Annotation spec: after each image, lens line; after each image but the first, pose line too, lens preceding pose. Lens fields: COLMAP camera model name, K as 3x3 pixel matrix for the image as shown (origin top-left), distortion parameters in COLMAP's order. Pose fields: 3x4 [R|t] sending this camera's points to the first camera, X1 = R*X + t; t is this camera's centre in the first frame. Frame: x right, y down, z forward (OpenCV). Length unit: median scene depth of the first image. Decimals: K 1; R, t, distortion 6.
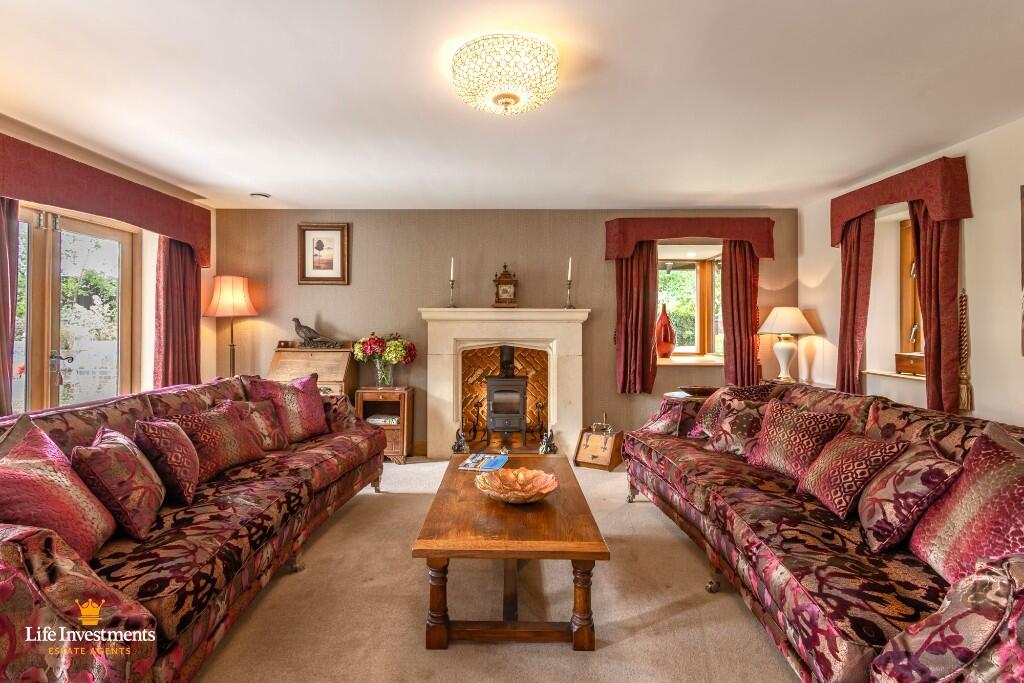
lens RADIAL K [[475.5, 0, 496.9], [0, 475.5, 320.2], [0, 0, 1]] dist [0.020146, -0.001488]
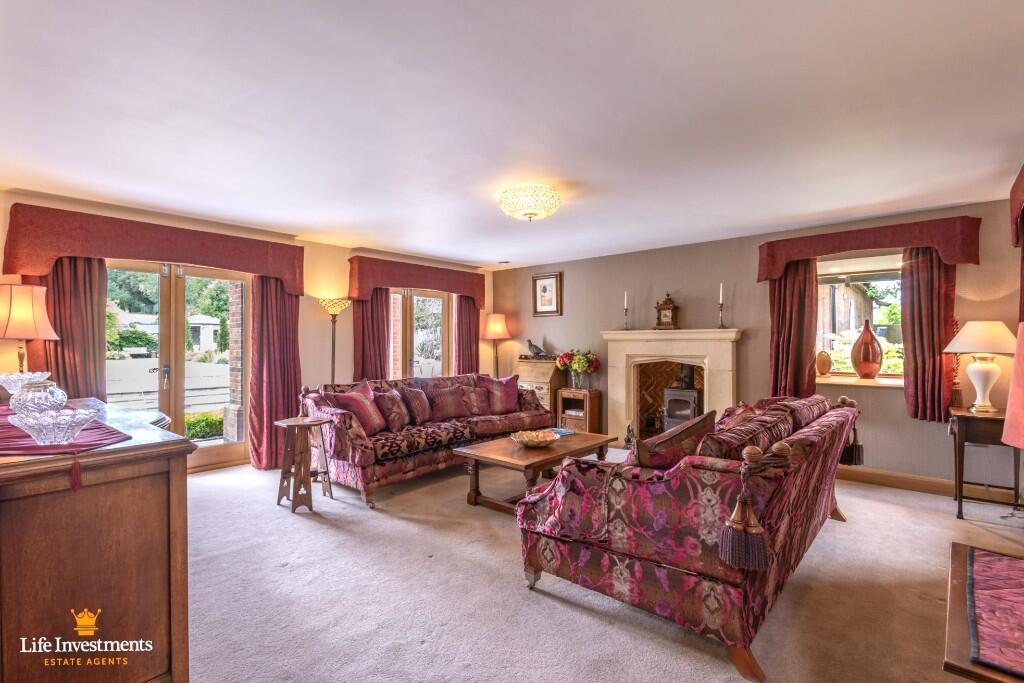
lens RADIAL K [[475.5, 0, 512.8], [0, 475.5, 344.0], [0, 0, 1]] dist [0.020146, -0.001488]
pose [[0.766112, -0.003871, -0.642695, 0.499066], [0.008282, 0.999958, 0.003850, 0.002995], [0.642653, -0.008272, 0.766112, -0.174234]]
